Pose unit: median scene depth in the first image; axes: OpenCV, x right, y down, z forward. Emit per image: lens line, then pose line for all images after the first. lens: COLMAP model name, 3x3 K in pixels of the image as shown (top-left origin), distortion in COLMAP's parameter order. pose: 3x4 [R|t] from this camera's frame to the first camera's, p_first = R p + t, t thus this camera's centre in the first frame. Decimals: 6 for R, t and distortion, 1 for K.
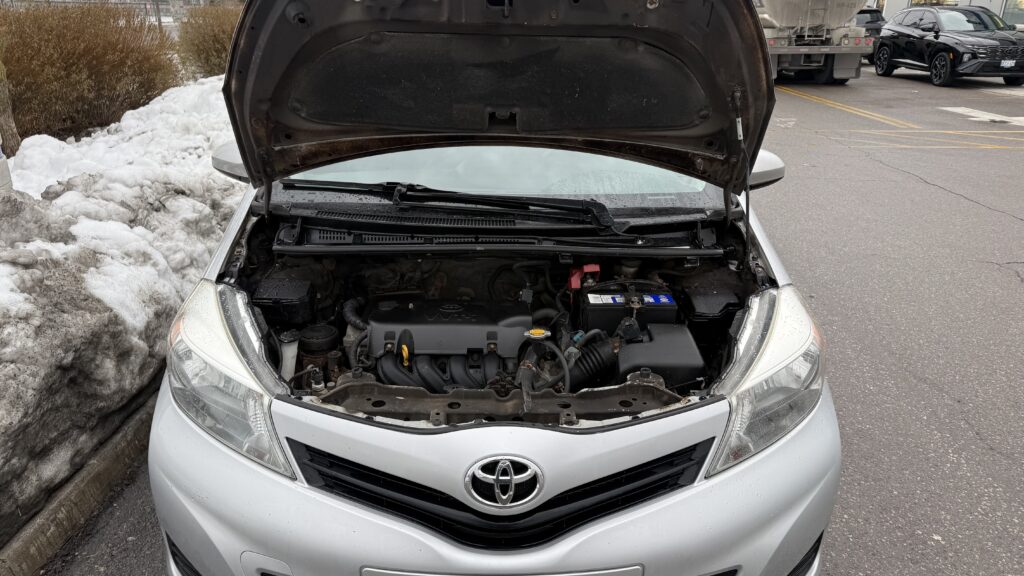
lens RADIAL K [[723.7, 0, 506.8], [0, 723.7, 284.6], [0, 0, 1]] dist [0.086300, -0.119772]
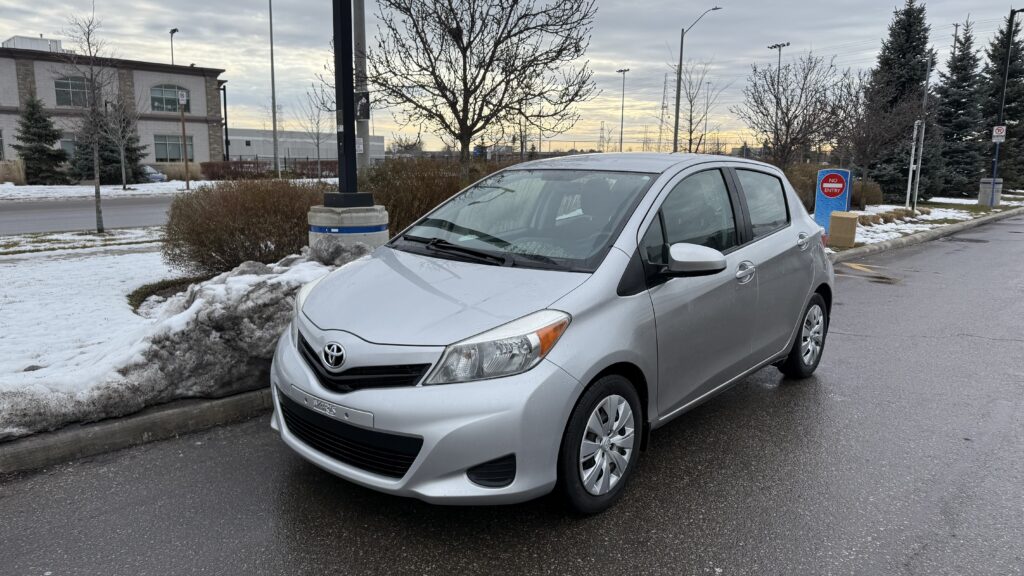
lens RADIAL K [[723.7, 0, 506.8], [0, 723.7, 284.6], [0, 0, 1]] dist [0.086300, -0.119772]
pose [[0.739458, 0.106184, -0.664776, 1.614806], [-0.231882, 0.967229, -0.103437, 0.160273], [0.632007, 0.230637, 0.739847, -0.273417]]
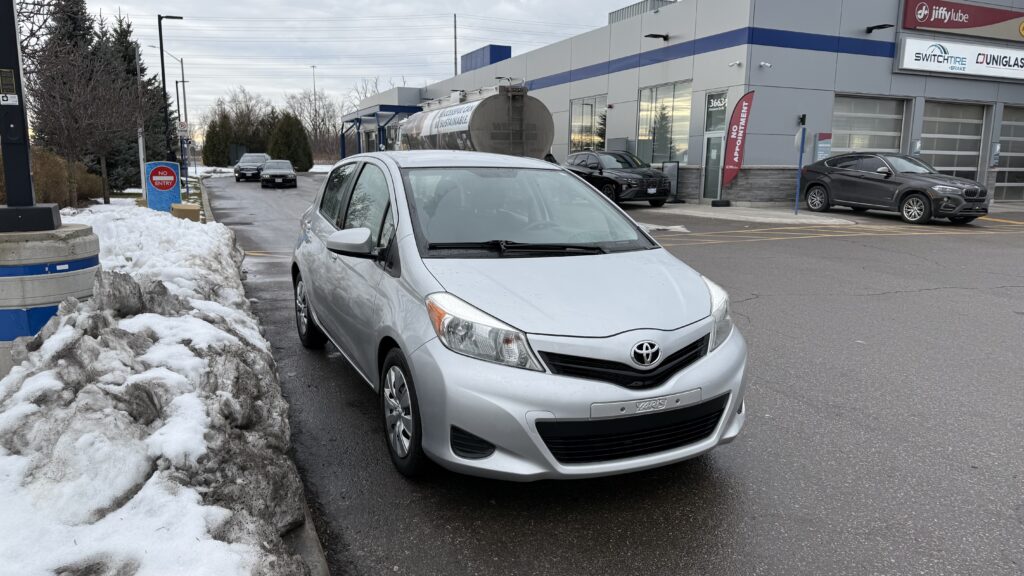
lens RADIAL K [[723.7, 0, 506.8], [0, 723.7, 284.6], [0, 0, 1]] dist [0.086300, -0.119772]
pose [[0.912473, -0.069854, 0.403130, -1.135353], [0.140984, 0.978654, -0.149533, 0.307479], [-0.384079, 0.193280, 0.902843, -0.759361]]
